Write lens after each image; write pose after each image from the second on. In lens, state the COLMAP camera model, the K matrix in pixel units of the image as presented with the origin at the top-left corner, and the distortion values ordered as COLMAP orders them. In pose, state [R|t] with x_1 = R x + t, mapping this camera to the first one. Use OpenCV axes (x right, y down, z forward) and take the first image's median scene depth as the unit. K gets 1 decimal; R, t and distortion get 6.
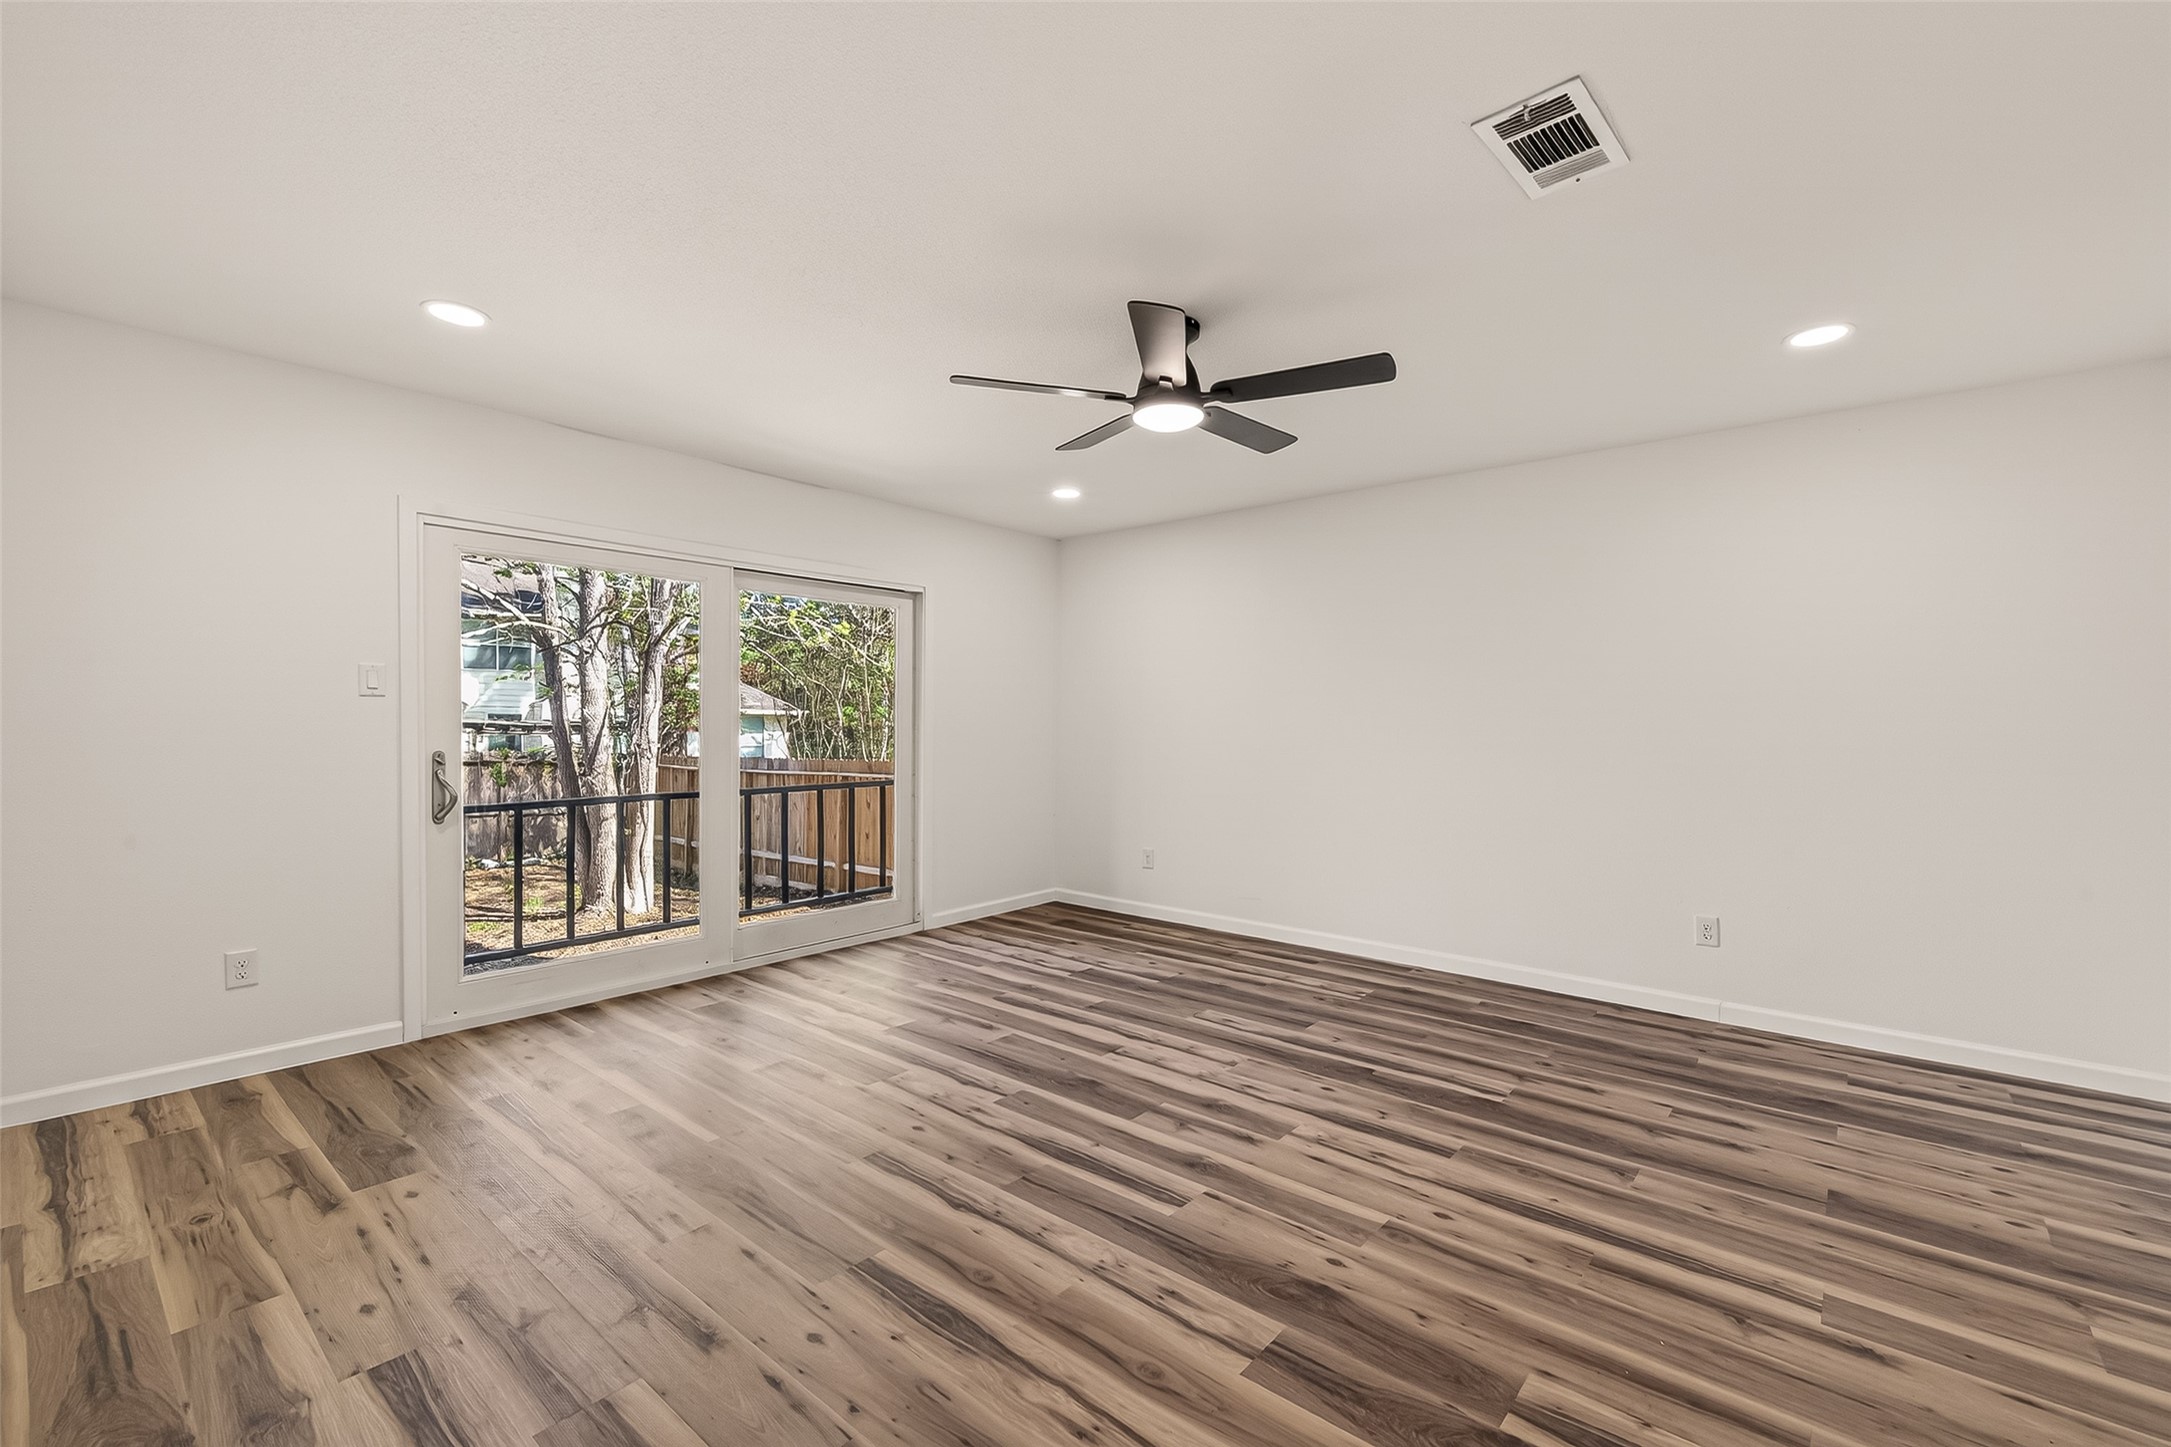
lens RADIAL K [[1002.4, 0, 1101.7], [0, 1002.4, 718.0], [0, 0, 1]] dist [0.000249, 0.000452]
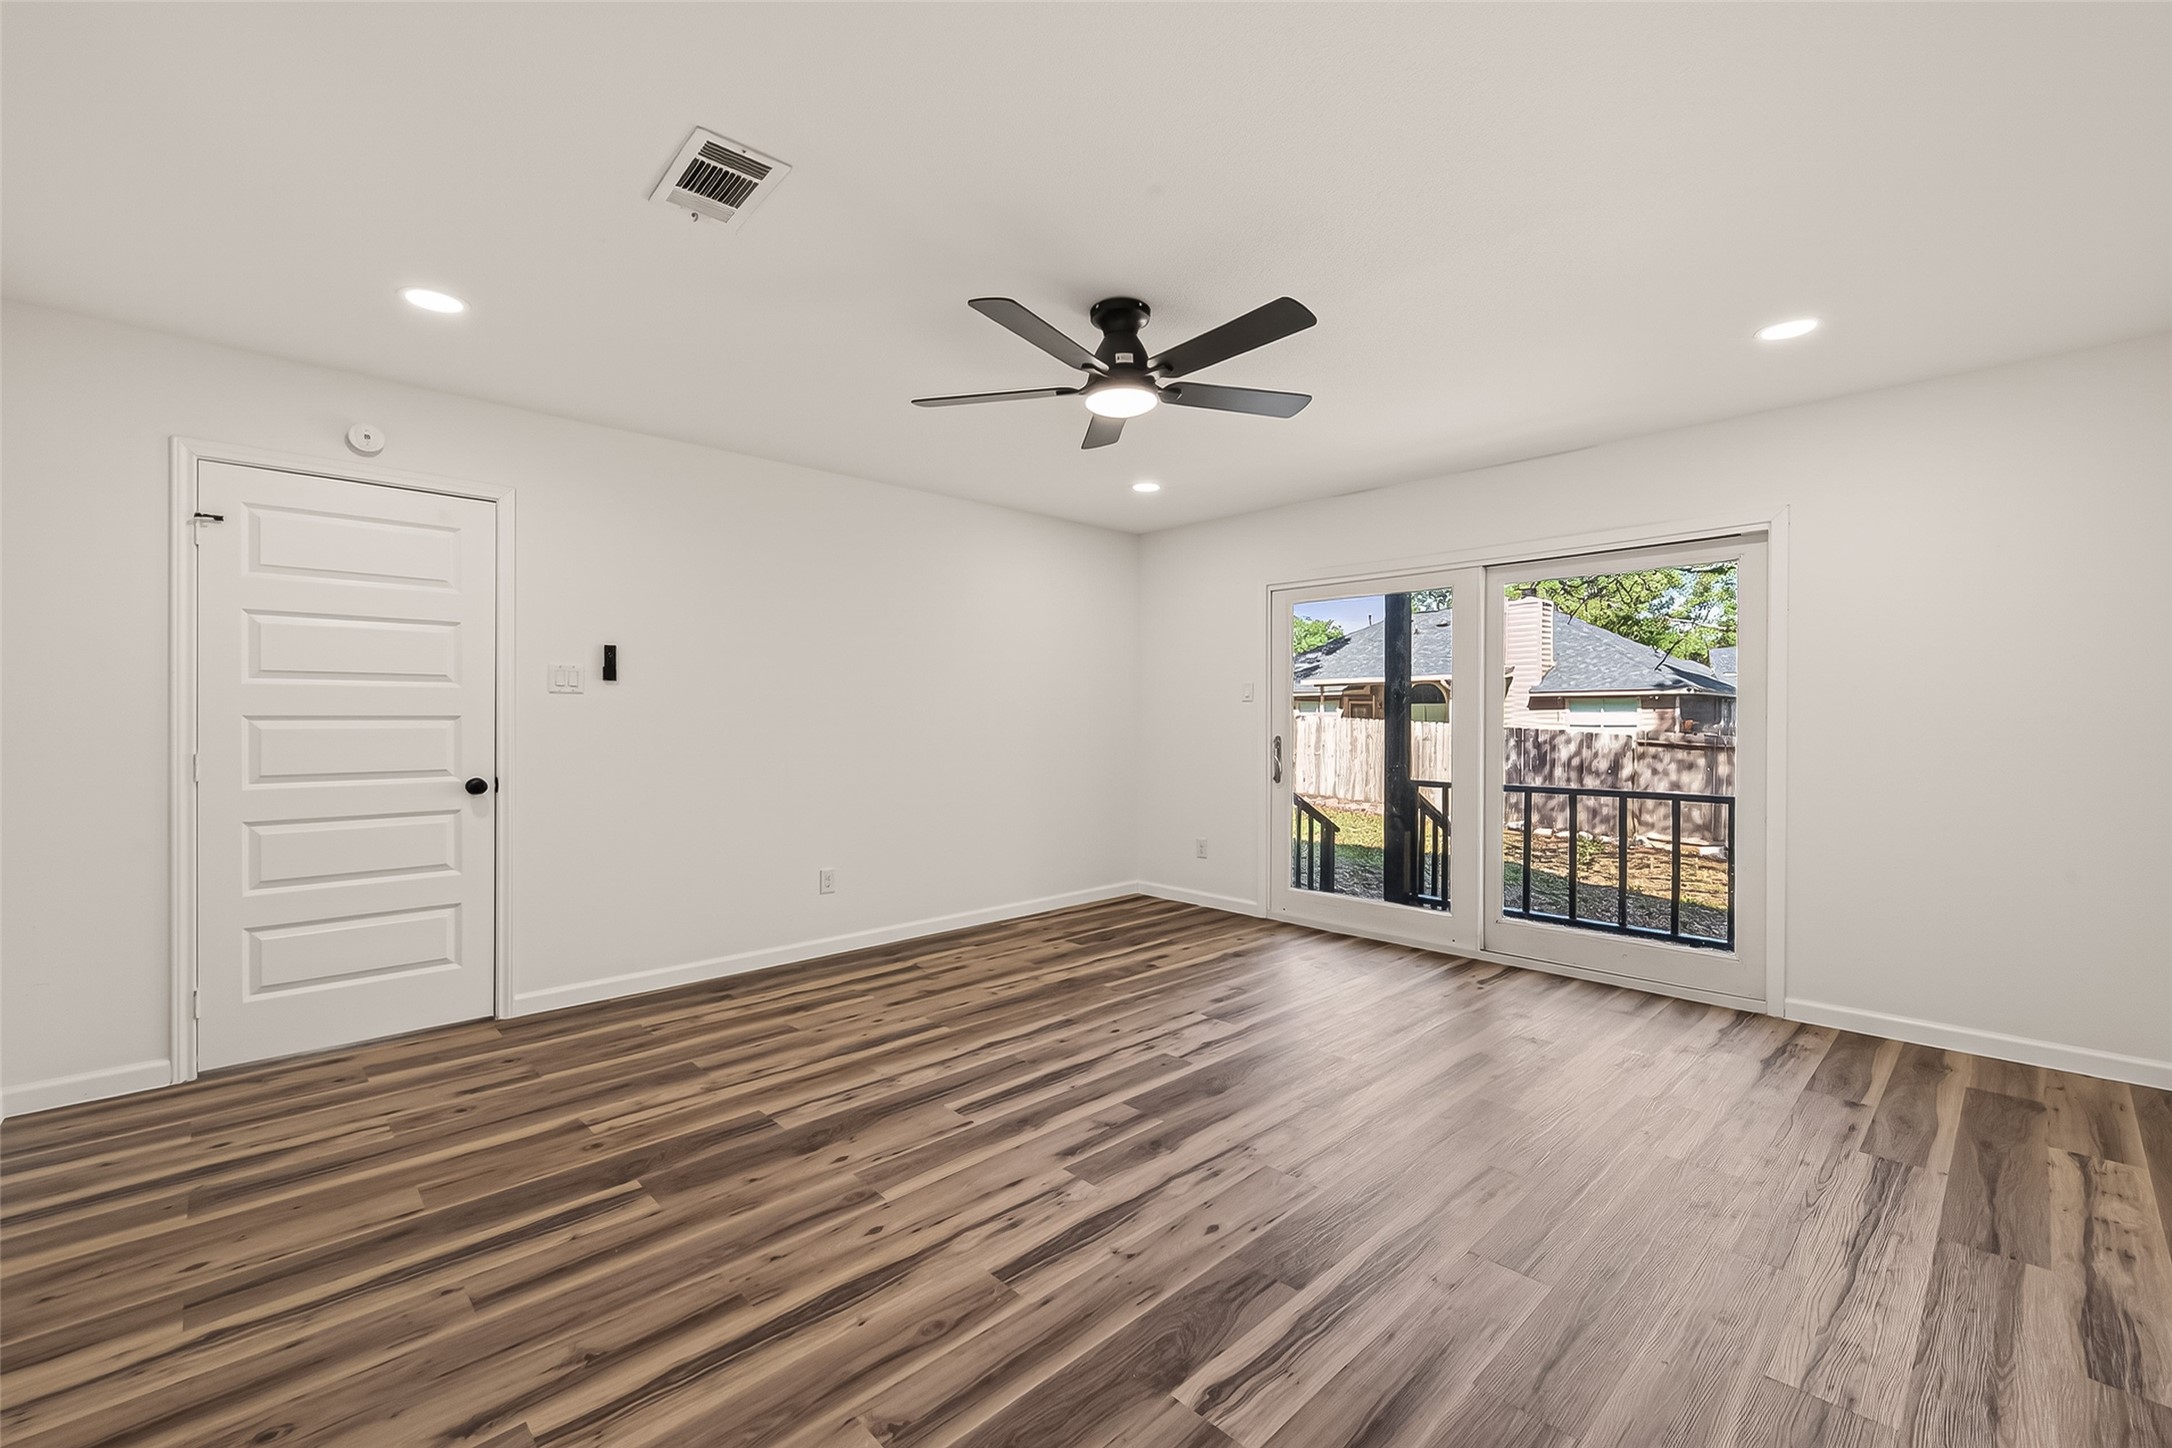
lens RADIAL K [[861.2, 0, 1108.0], [0, 861.2, 724.2], [0, 0, 1]] dist [0.005302, -0.001114]
pose [[-0.101635, 0.008243, -0.994788, 1.116871], [0.001105, 0.999966, 0.008173, -0.025880], [0.994821, -0.000269, -0.101641, 1.246641]]
